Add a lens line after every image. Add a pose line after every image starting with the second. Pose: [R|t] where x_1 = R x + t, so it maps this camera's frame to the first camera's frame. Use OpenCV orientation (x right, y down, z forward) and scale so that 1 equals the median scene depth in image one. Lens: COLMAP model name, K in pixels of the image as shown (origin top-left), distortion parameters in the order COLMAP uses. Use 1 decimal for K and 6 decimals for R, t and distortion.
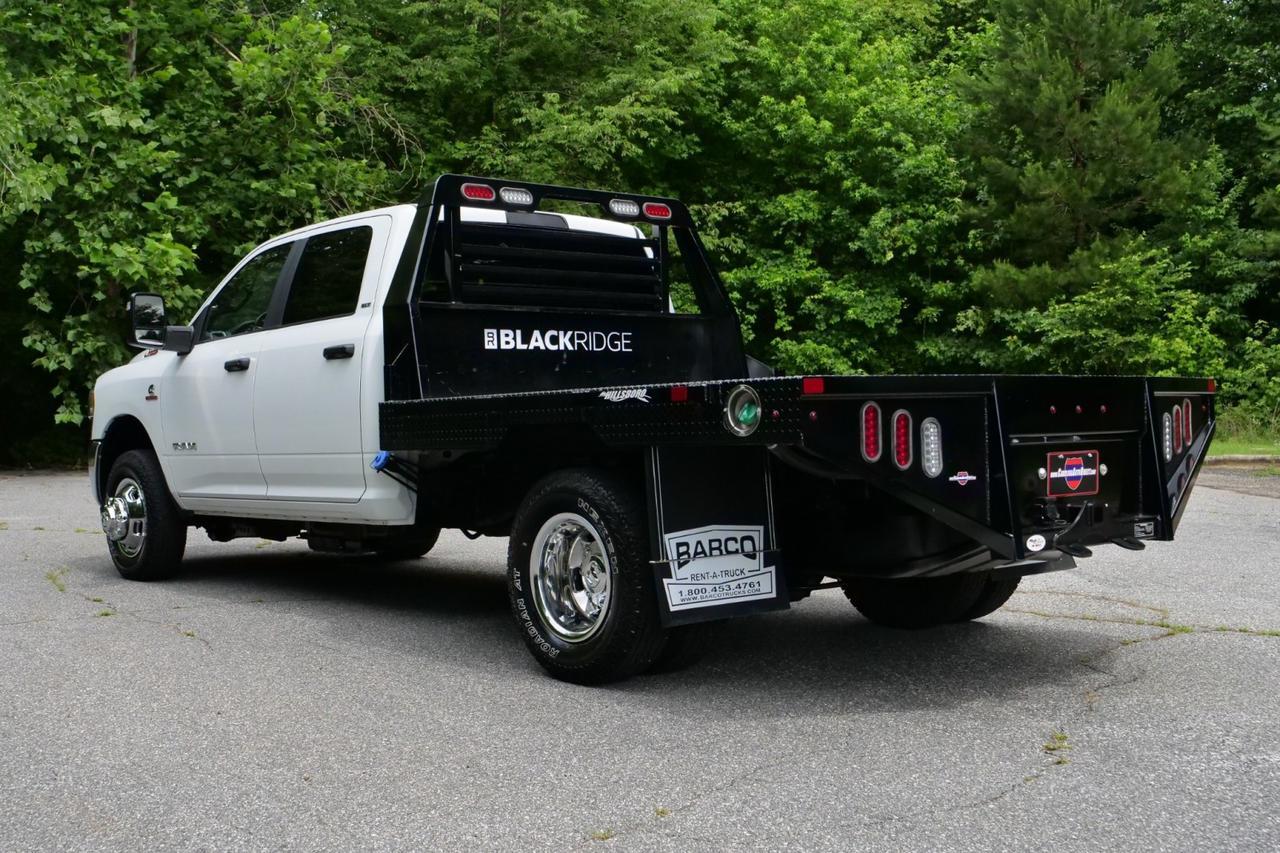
lens RADIAL K [[1497.8, 0, 634.3], [0, 1497.8, 424.9], [0, 0, 1]] dist [0.002876, -0.006606]
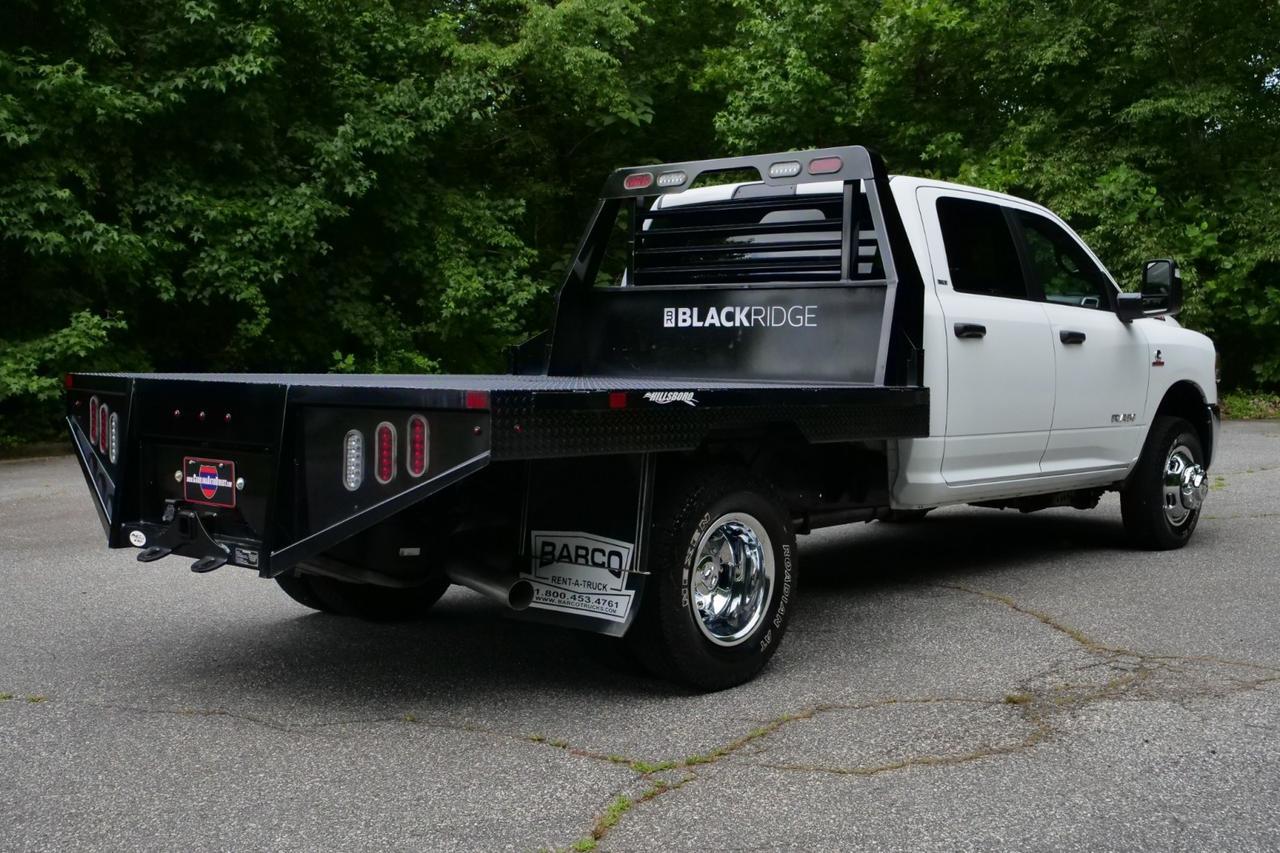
lens RADIAL K [[1509.1, 0, 640.0], [0, 1509.1, 426.5], [0, 0, 1]] dist [0.002637, -0.011193]
pose [[0.133101, 0.073411, -0.988380, 0.935156], [-0.016015, 0.997282, 0.071916, -0.056277], [0.990973, 0.006256, 0.133914, 0.830725]]
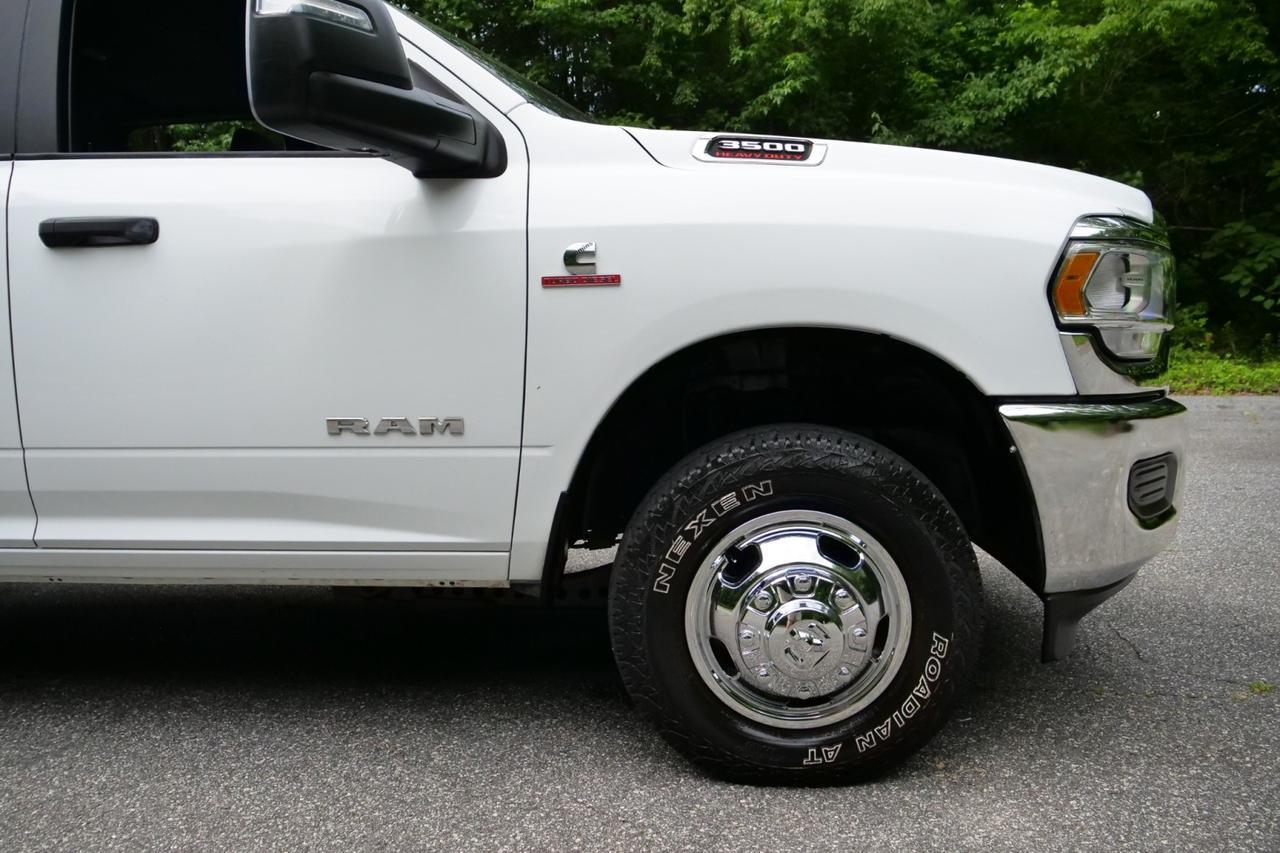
lens RADIAL K [[939.2, 0, 640.0], [0, 939.2, 426.5], [0, 0, 1]] dist [-0.045748, 0.004621]
pose [[-0.699286, 0.101269, -0.707632, 0.009604], [0.028789, 0.993101, 0.113673, -0.016669], [0.714262, 0.059118, -0.697377, 1.582582]]
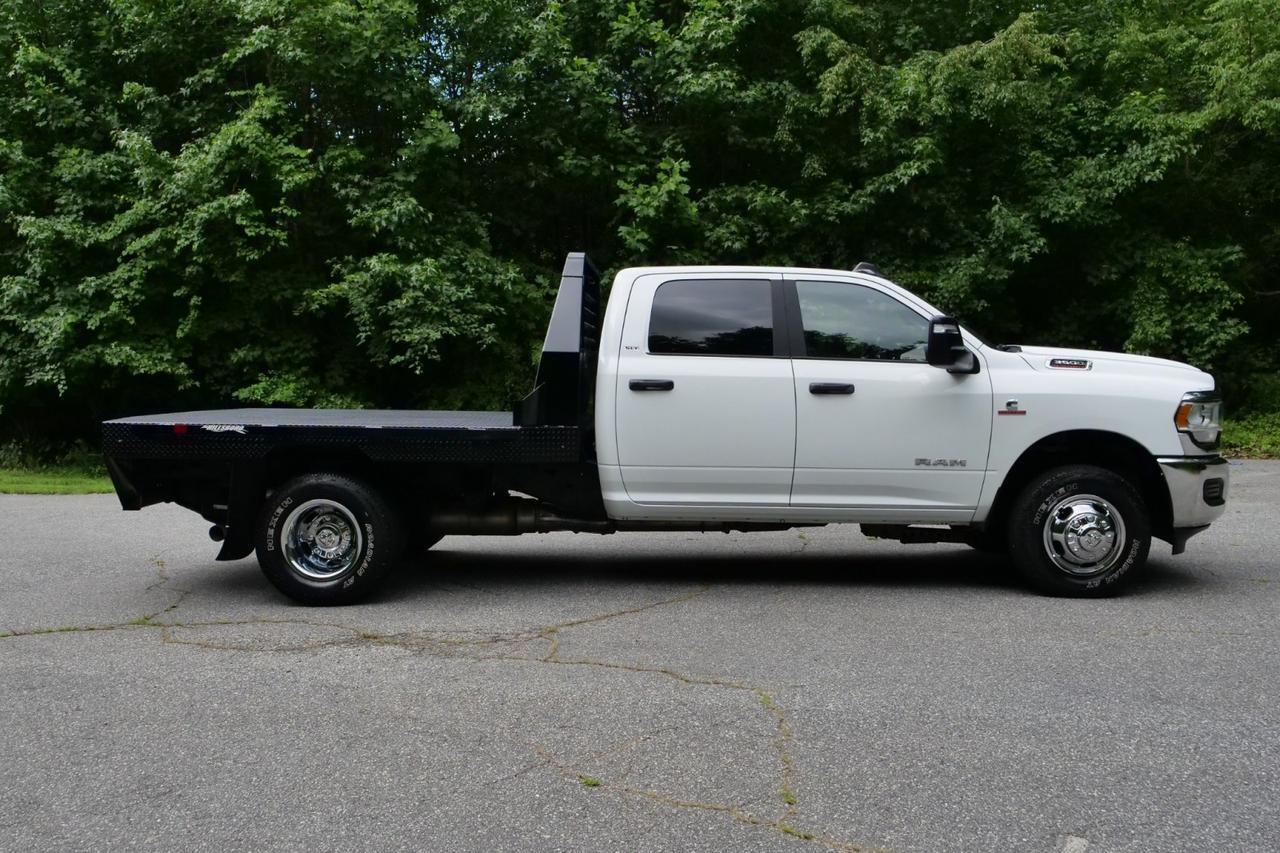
lens RADIAL K [[1257.8, 0, 622.0], [0, 1257.8, 429.2], [0, 0, 1]] dist [0.002160, -0.021612]
pose [[-0.684772, 0.053244, -0.726810, 0.781162], [0.008337, 0.997835, 0.065243, -0.082909], [0.728709, 0.038617, -0.683733, 1.848249]]
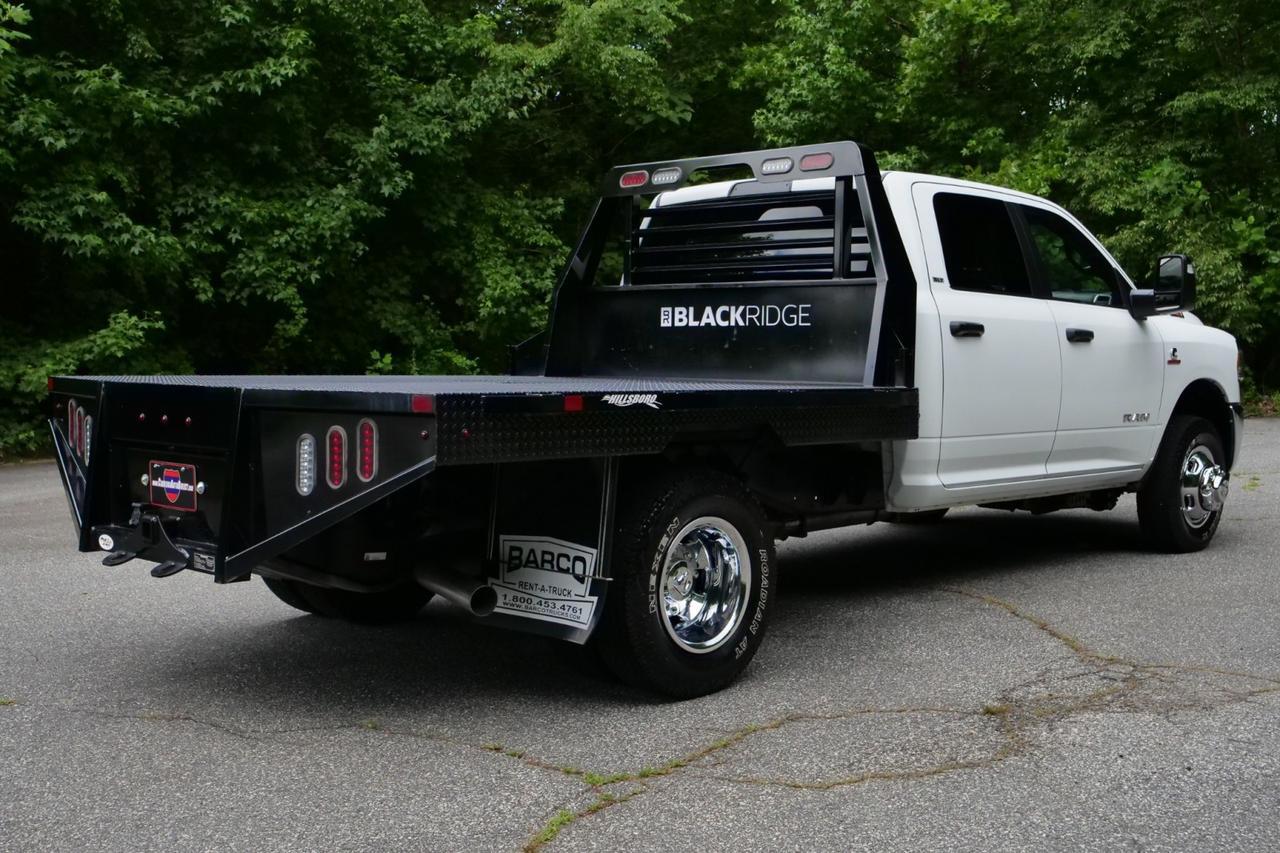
lens RADIAL K [[1497.8, 0, 634.3], [0, 1497.8, 424.9], [0, 0, 1]] dist [0.002876, -0.006606]
pose [[0.089140, 0.074365, -0.993239, 0.921122], [-0.011482, 0.997219, 0.073633, -0.058351], [0.995953, 0.004841, 0.089746, 0.876843]]
